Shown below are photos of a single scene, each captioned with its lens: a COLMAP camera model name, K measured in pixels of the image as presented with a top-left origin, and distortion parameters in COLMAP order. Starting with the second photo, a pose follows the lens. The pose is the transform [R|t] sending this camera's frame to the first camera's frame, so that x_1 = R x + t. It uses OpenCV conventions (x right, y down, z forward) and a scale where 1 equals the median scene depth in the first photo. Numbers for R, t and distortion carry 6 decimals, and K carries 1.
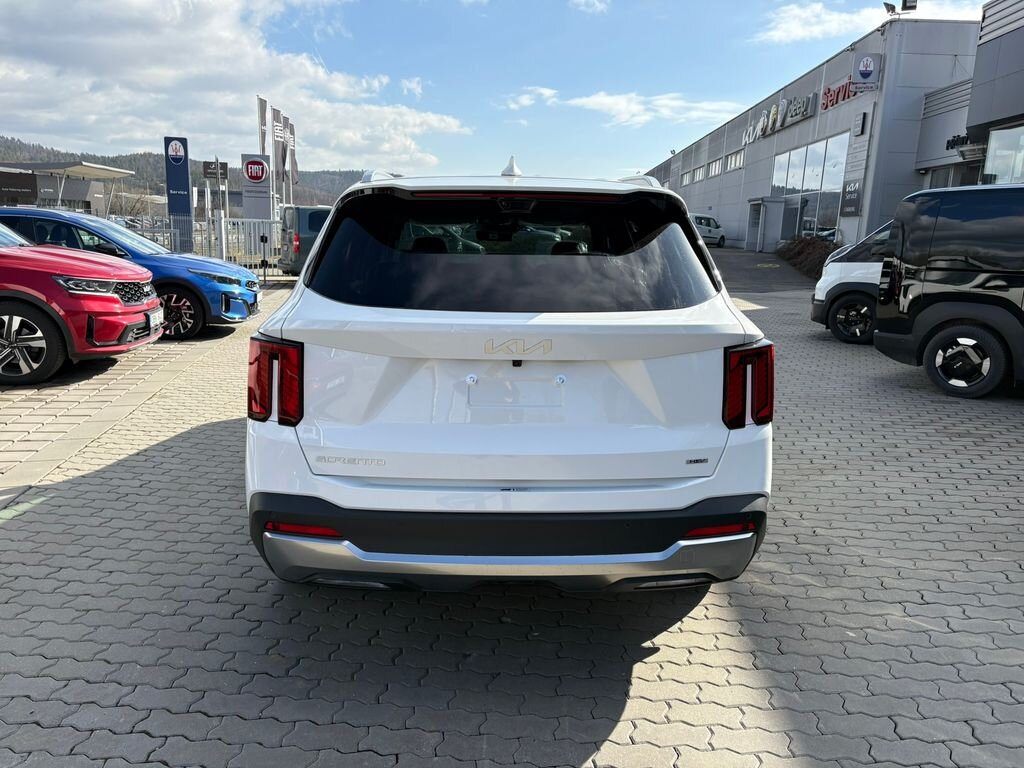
lens RADIAL K [[774.4, 0, 508.7], [0, 774.4, 385.1], [0, 0, 1]] dist [0.058495, -0.052899]
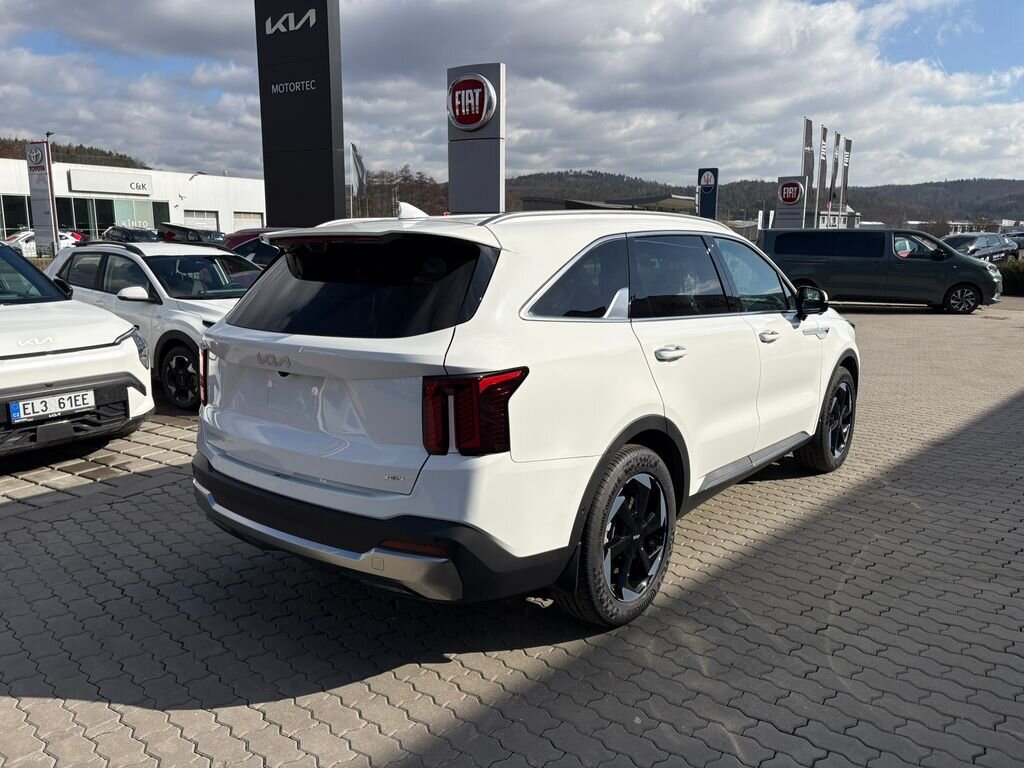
lens RADIAL K [[774.4, 0, 513.6], [0, 774.4, 374.5], [0, 0, 1]] dist [0.058495, -0.052899]
pose [[0.763427, 0.083452, -0.640481, 0.877128], [-0.107798, 0.994172, 0.001046, -0.054353], [0.636836, 0.068244, 0.767973, 0.217609]]
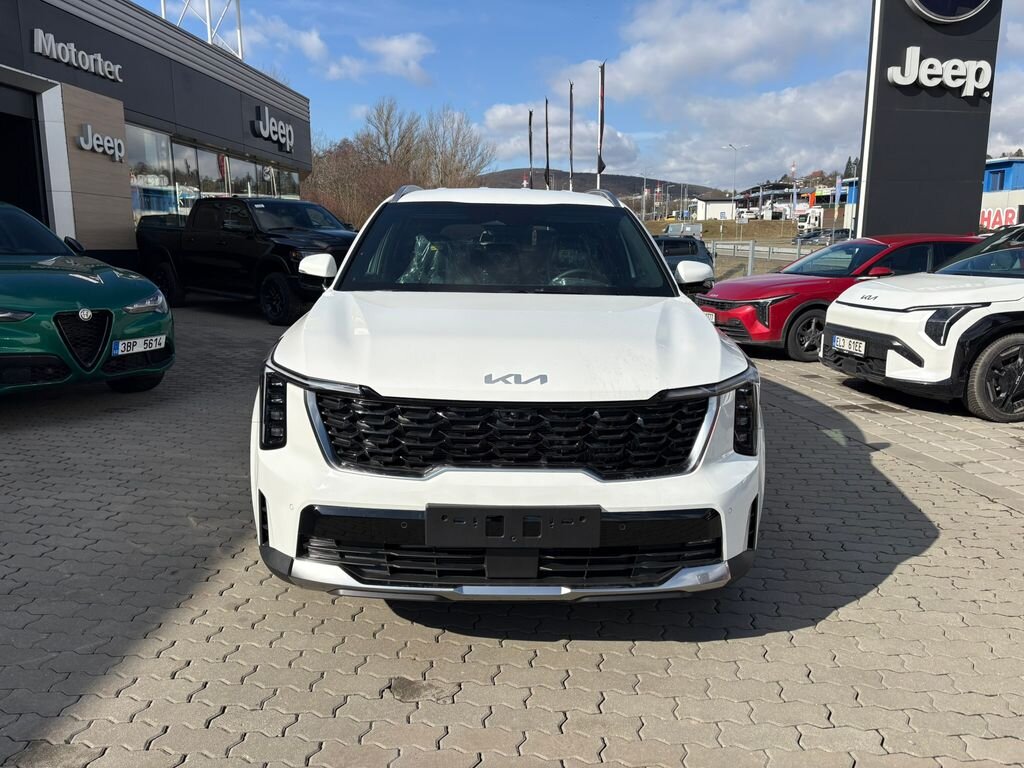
lens RADIAL K [[774.4, 0, 513.1], [0, 774.4, 362.5], [0, 0, 1]] dist [0.058495, -0.052899]
pose [[-0.999408, -0.034390, -0.000847, -0.049478], [-0.032506, 0.936026, 0.350427, -0.614019], [-0.011258, 0.350247, -0.936590, 3.167940]]
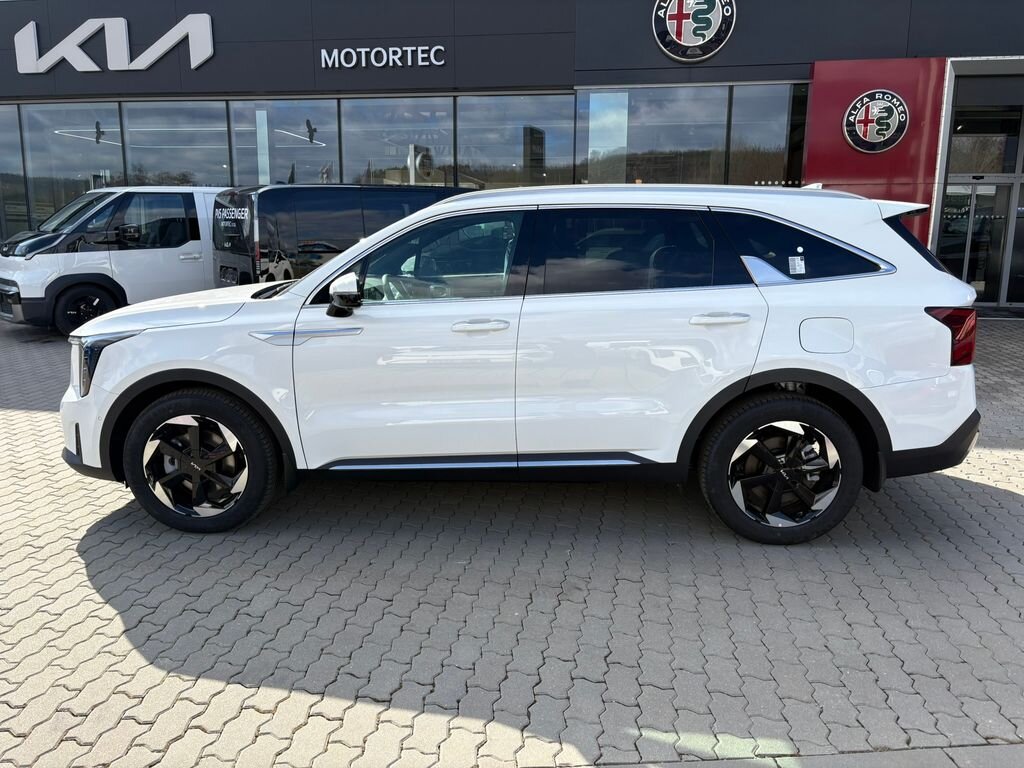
lens RADIAL K [[774.4, 0, 514.1], [0, 774.4, 376.1], [0, 0, 1]] dist [0.058495, -0.052899]
pose [[0.083240, -0.214823, 0.973099, -1.586722], [0.197763, 0.960628, 0.195152, -0.338303], [-0.976709, 0.176199, 0.122447, 1.423660]]
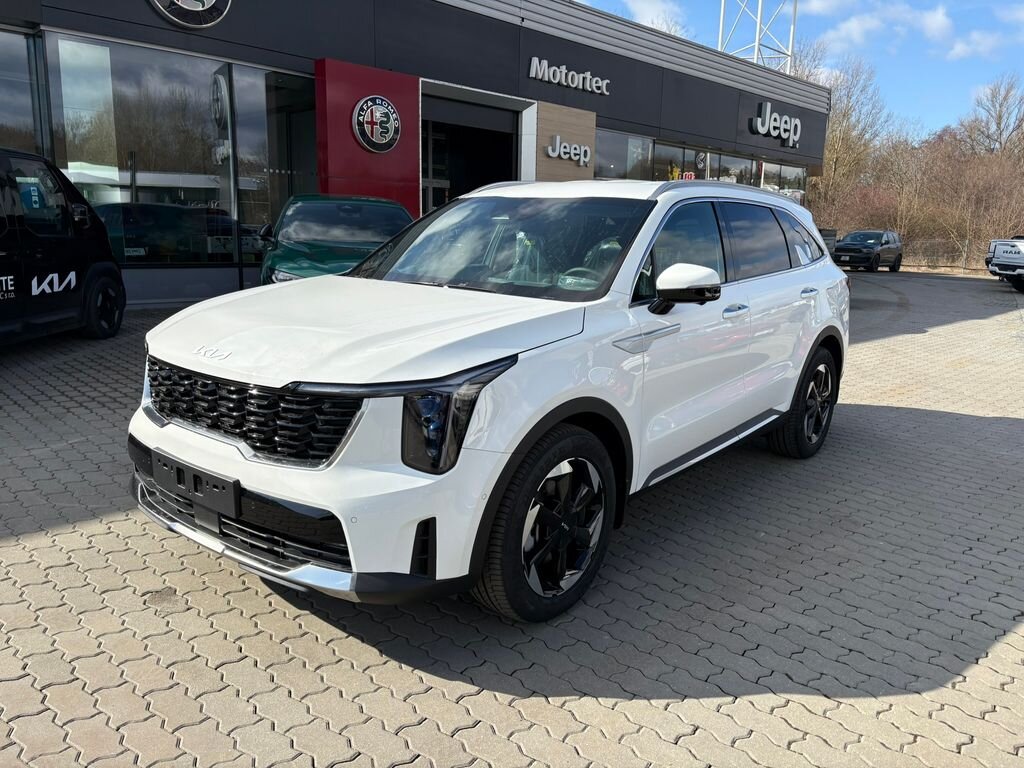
lens RADIAL K [[774.4, 0, 521.5], [0, 774.4, 376.2], [0, 0, 1]] dist [0.058495, -0.052899]
pose [[-0.758755, -0.168068, 0.629320, -0.925801], [0.083435, 0.933104, 0.349793, -0.574873], [-0.646010, 0.317914, -0.693975, 2.811944]]
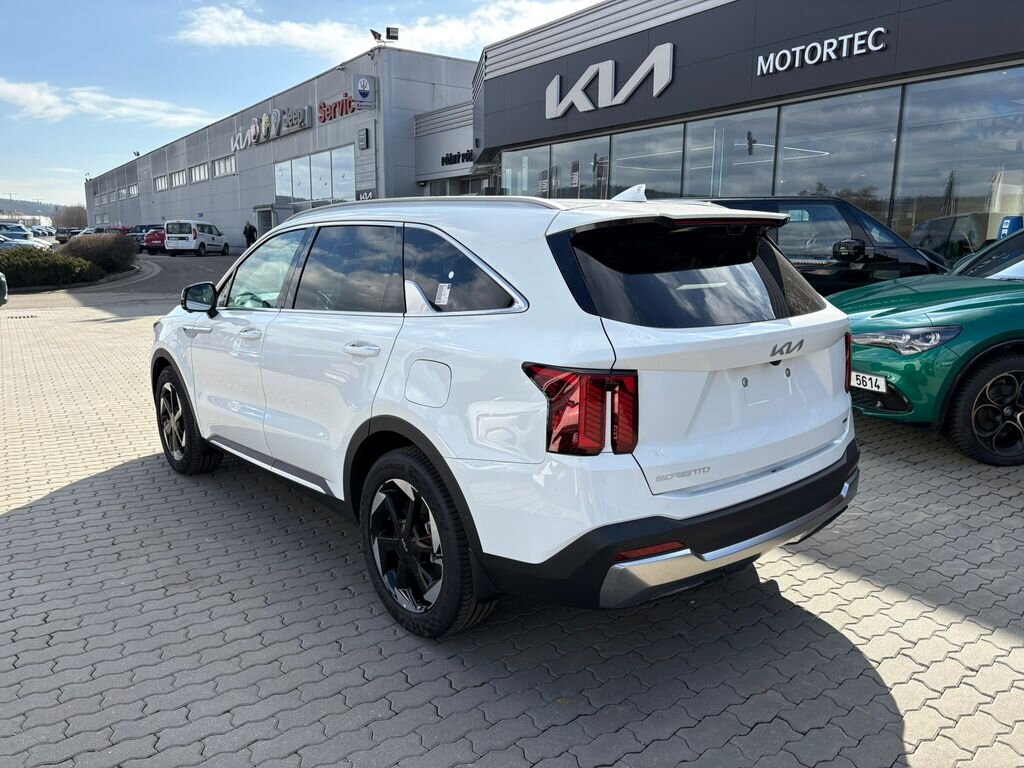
lens RADIAL K [[774.4, 0, 515.8], [0, 774.4, 386.5], [0, 0, 1]] dist [0.058495, -0.052899]
pose [[0.784472, -0.142497, 0.603571, -0.824989], [0.145344, 0.988383, 0.044441, -0.082930], [-0.602892, 0.052863, 0.796069, 0.231475]]
